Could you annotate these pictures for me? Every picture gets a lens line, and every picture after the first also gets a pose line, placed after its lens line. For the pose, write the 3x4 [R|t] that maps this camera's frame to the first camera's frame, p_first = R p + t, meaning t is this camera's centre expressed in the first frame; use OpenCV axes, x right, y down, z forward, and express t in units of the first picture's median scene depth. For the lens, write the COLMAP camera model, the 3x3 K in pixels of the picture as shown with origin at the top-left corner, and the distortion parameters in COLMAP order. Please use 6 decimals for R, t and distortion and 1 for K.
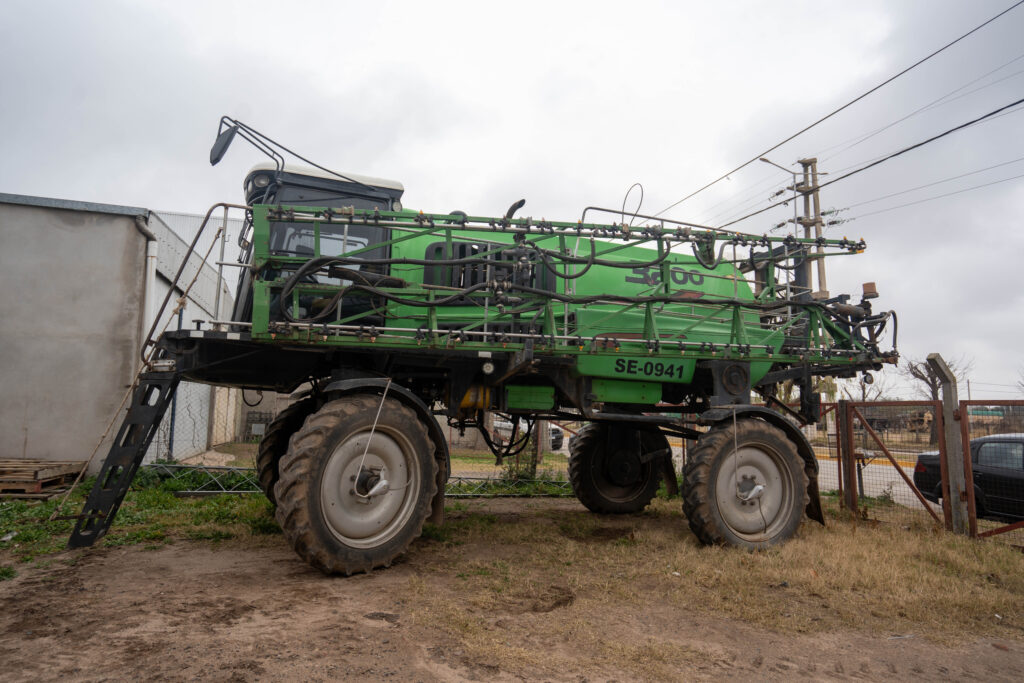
lens RADIAL K [[592.0, 0, 512.0], [0, 592.0, 341.5], [0, 0, 1]] dist [0.005436, 0.002104]
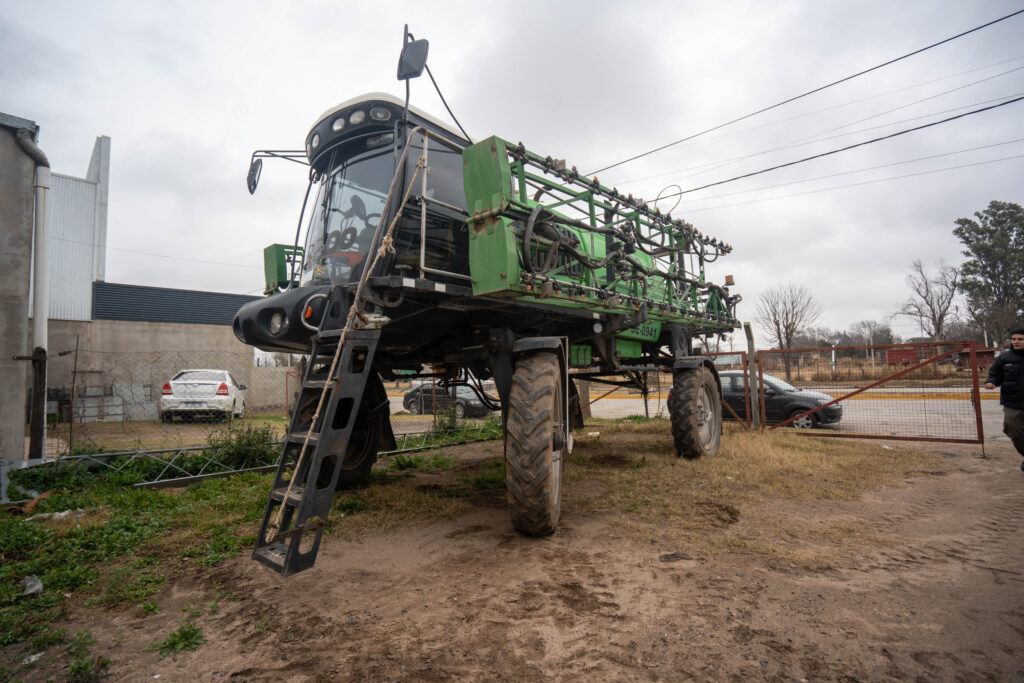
lens RADIAL K [[459.9, 0, 512.0], [0, 459.9, 341.5], [0, 0, 1]] dist [-0.028640, 0.000235]
pose [[0.864045, -0.011446, 0.503284, -0.523248], [-0.014622, 0.998749, 0.047817, 0.025865], [-0.503202, -0.048675, 0.862797, 0.276645]]
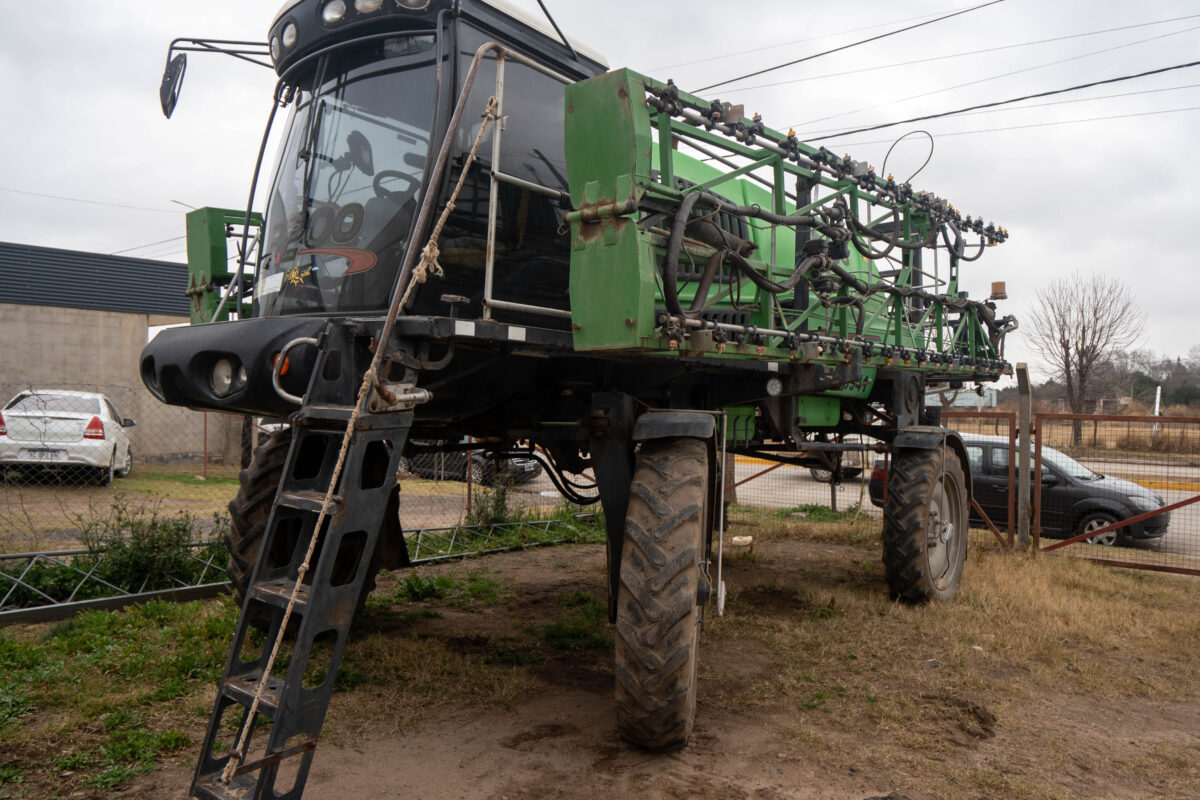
lens RADIAL K [[808.8, 0, 603.1], [0, 808.8, 407.2], [0, 0, 1]] dist [-0.028285, -0.001911]
pose [[0.859229, -0.008585, 0.511519, -0.548314], [-0.062600, 0.990581, 0.121778, -0.025221], [-0.507747, -0.136657, 0.850599, 0.289854]]
